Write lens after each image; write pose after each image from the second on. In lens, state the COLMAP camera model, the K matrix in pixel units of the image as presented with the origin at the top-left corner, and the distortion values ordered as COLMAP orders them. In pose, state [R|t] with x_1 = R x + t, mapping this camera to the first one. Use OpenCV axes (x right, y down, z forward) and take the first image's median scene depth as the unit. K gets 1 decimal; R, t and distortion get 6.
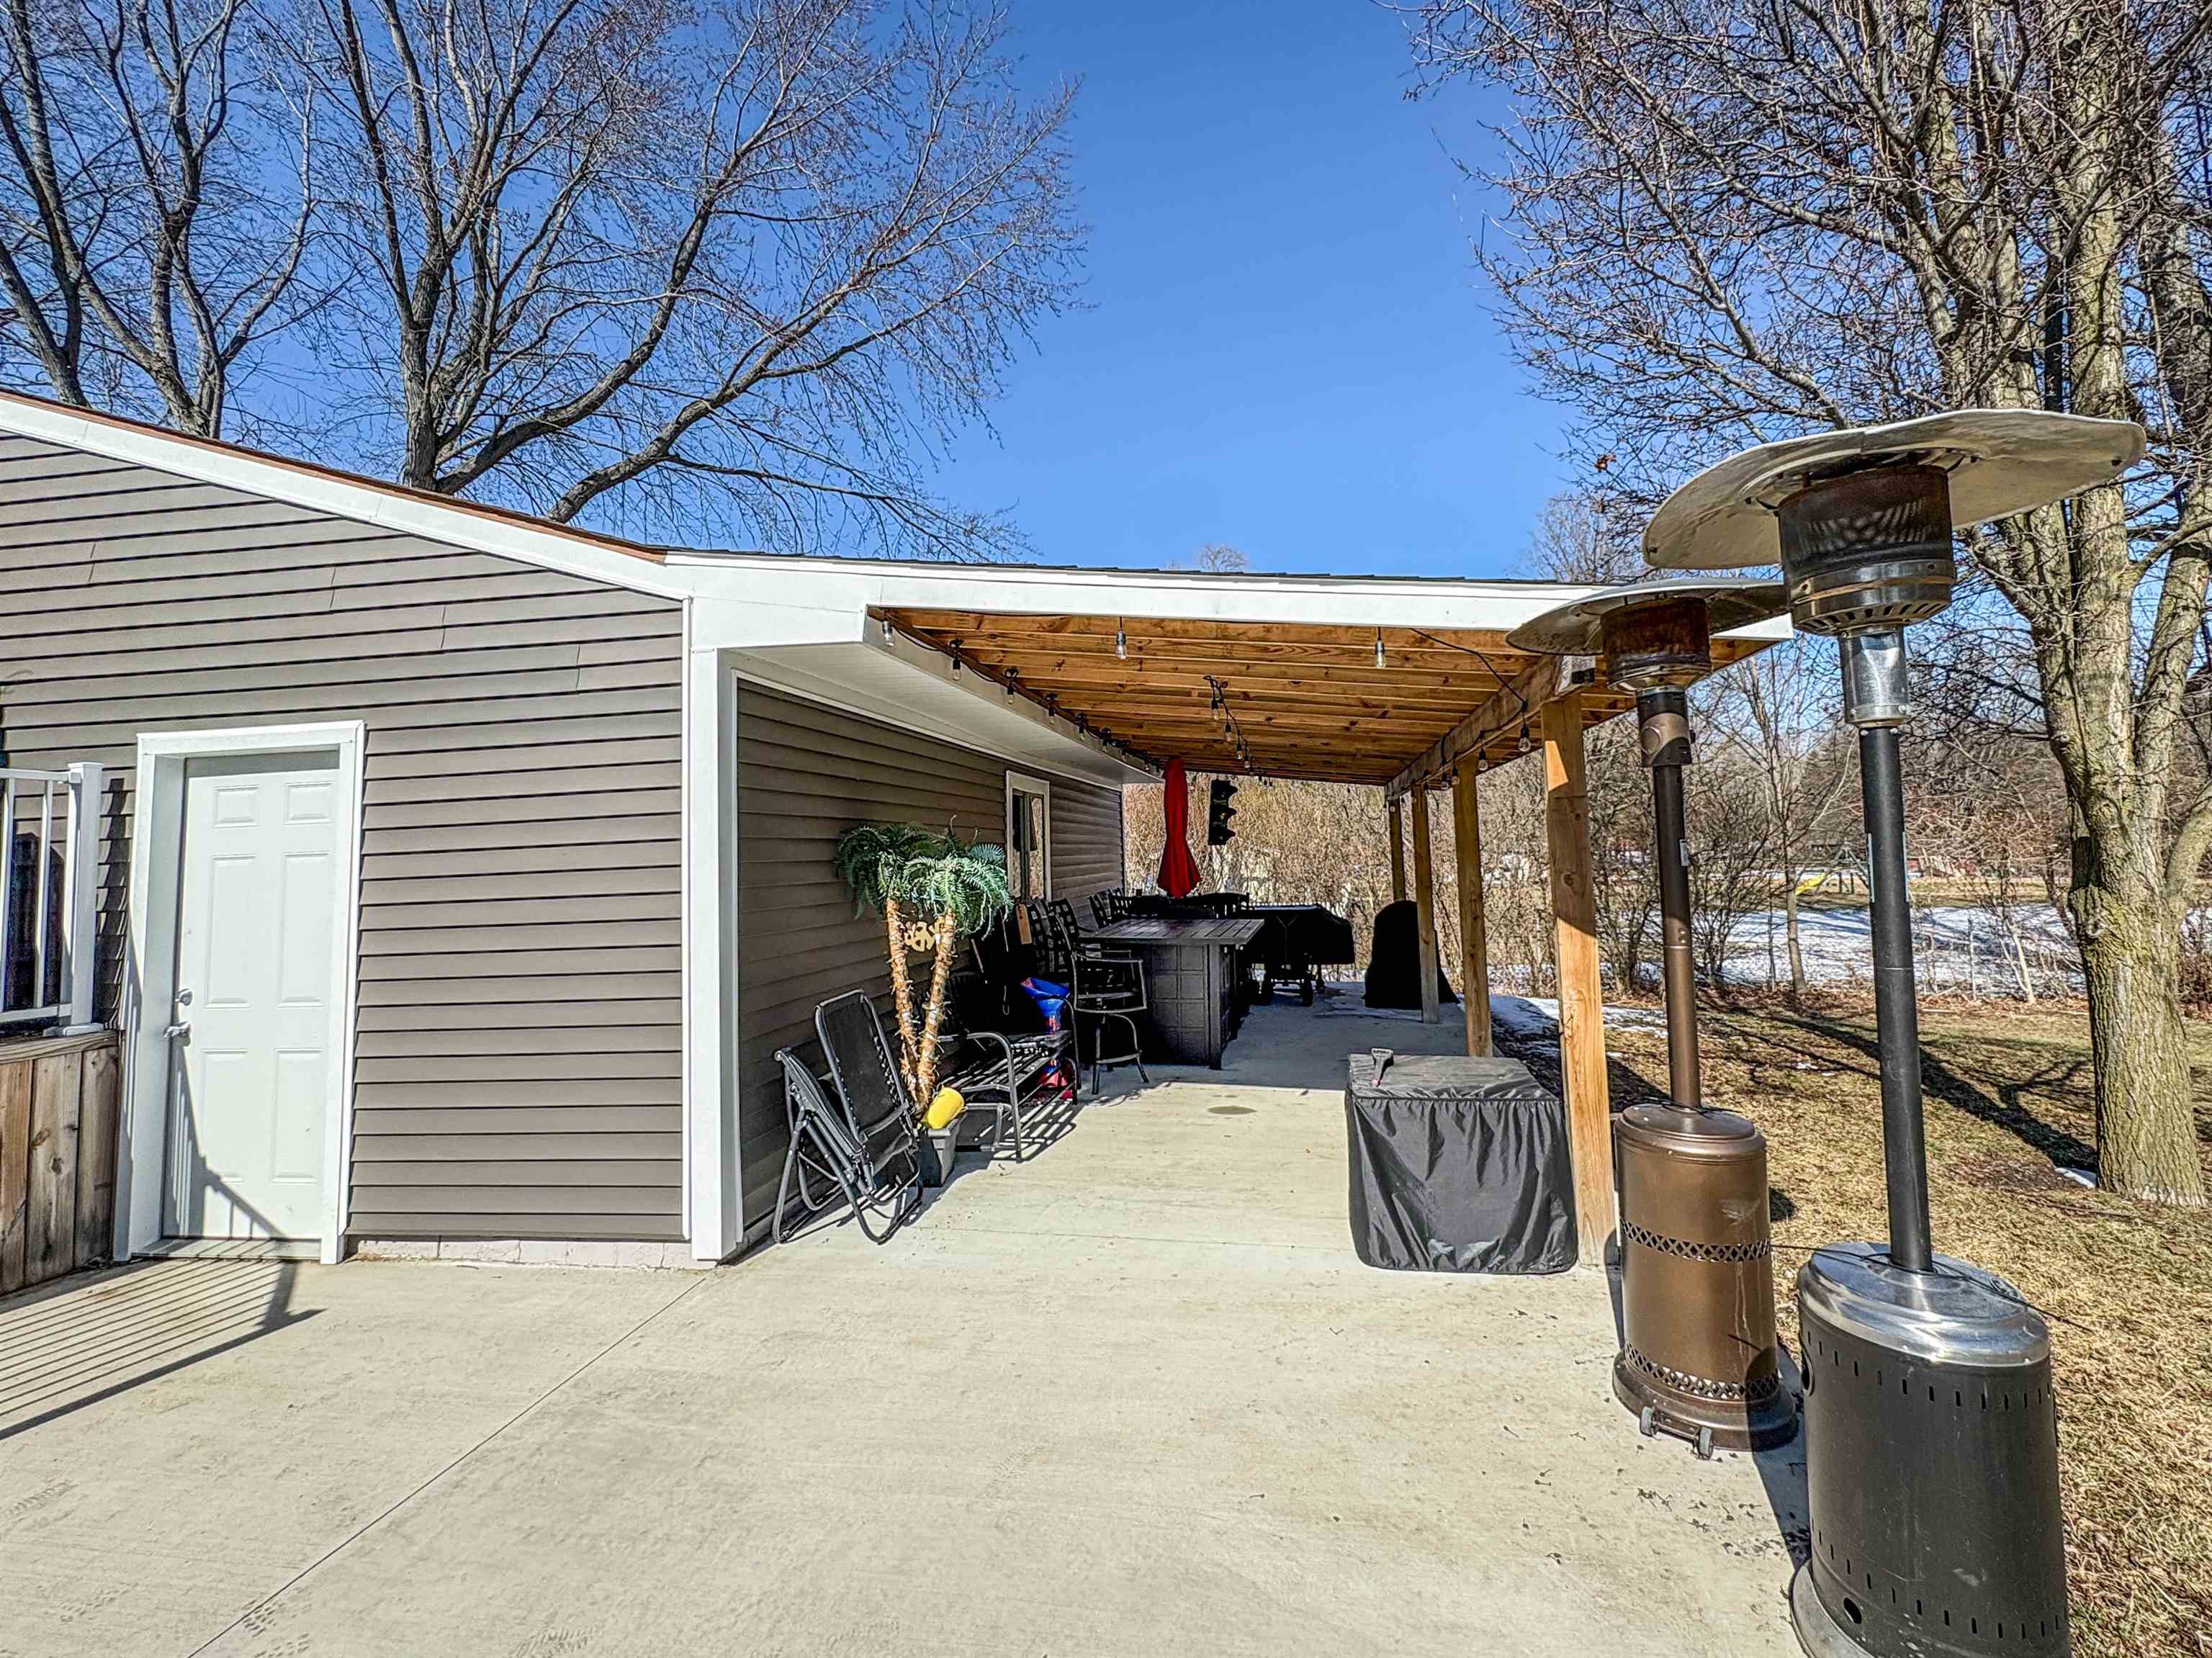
lens RADIAL K [[888.5, 0, 1182.2], [0, 888.5, 806.5], [0, 0, 1]] dist [0.000402, -0.000002]
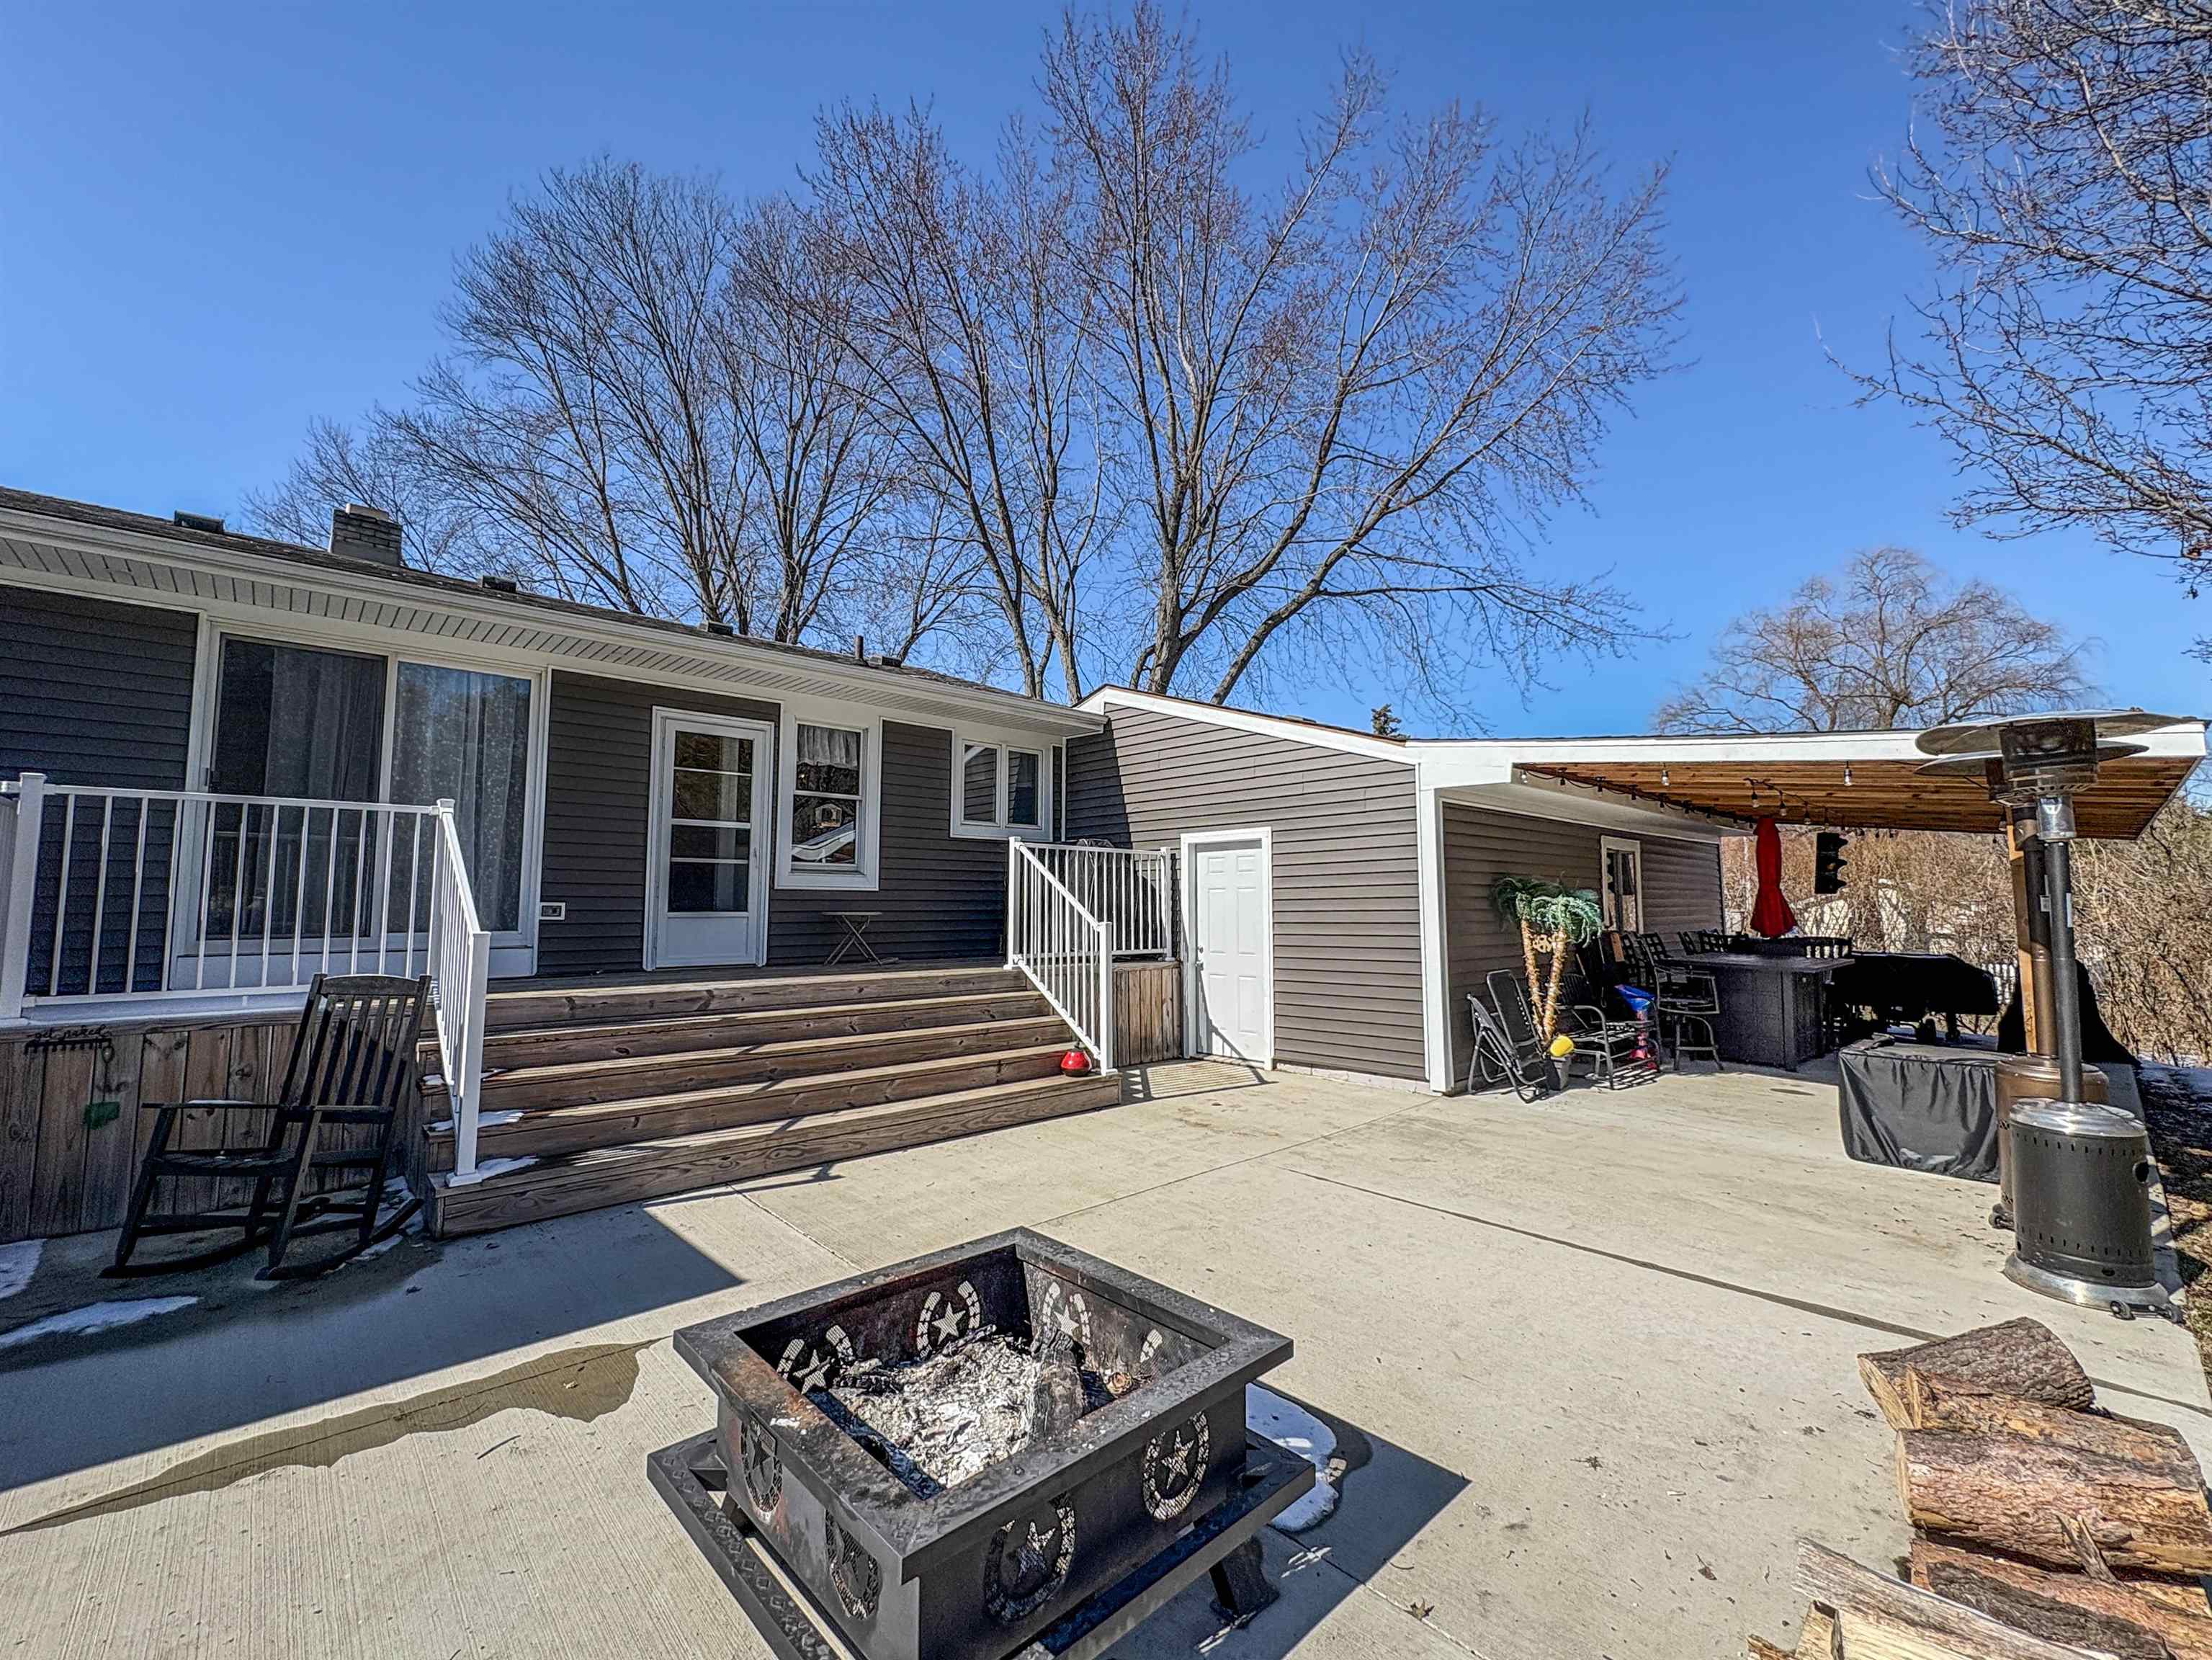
lens RADIAL K [[906.0, 0, 1114.8], [0, 906.0, 830.1], [0, 0, 1]] dist [-0.000477, 0.000276]
pose [[0.764554, -0.021657, -0.644195, 0.194393], [0.009780, 0.999710, -0.022002, -0.038102], [0.644485, 0.010521, 0.764545, -0.836145]]
